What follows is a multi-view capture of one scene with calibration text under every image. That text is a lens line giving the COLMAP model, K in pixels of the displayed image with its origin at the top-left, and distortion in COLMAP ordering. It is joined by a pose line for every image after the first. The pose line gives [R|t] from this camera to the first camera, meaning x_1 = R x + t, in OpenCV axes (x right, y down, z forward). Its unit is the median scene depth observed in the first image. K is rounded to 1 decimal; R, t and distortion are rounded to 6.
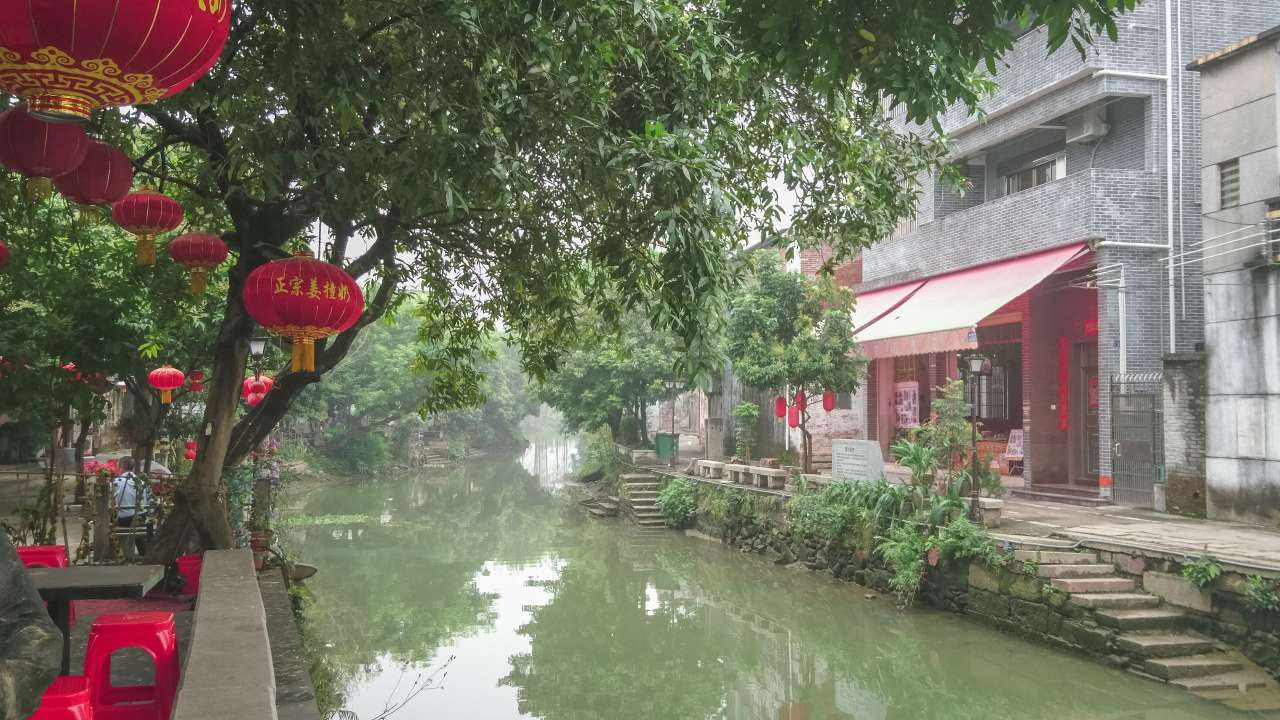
lens RADIAL K [[1321.3, 0, 643.5], [0, 1321.3, 371.8], [0, 0, 1]] dist [0.342900, -0.797406]
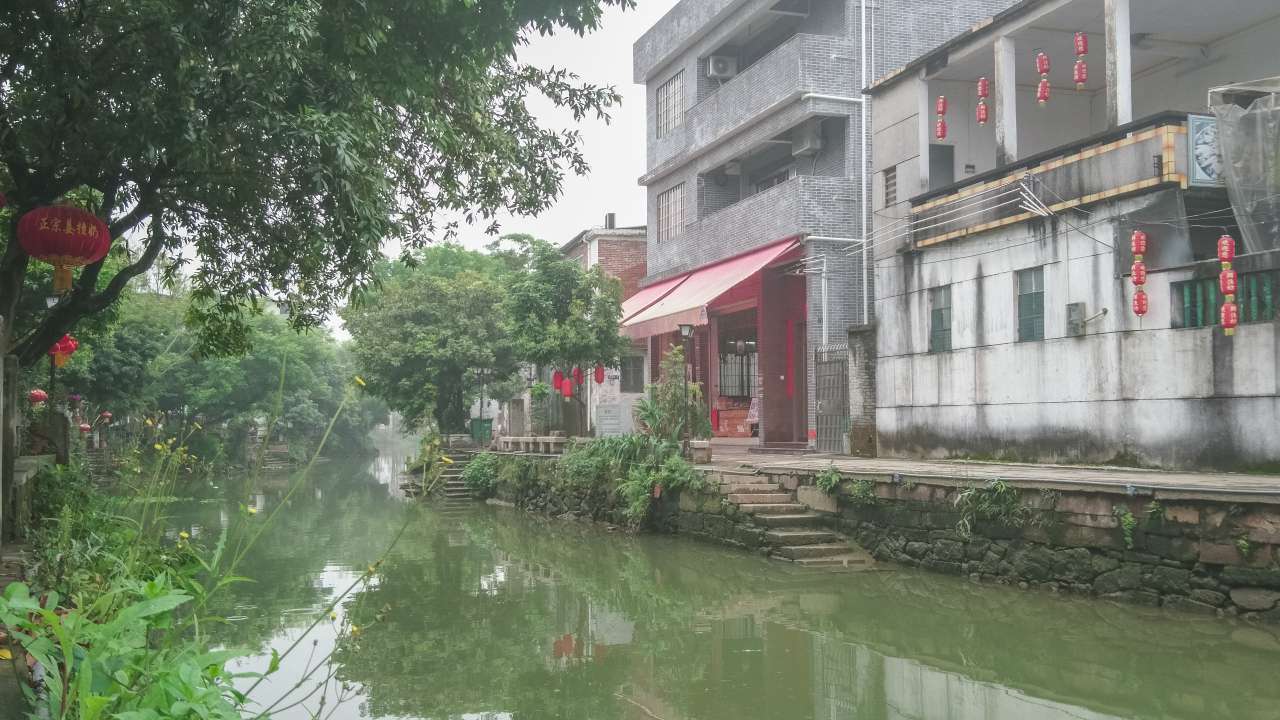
lens RADIAL K [[1321.3, 0, 643.5], [0, 1321.3, 371.8], [0, 0, 1]] dist [0.342900, -0.797406]
pose [[0.995188, -0.002745, 0.097946, 0.075174], [0.004089, 0.999900, -0.013523, 0.040569], [-0.097899, 0.013859, 0.995100, -0.163707]]
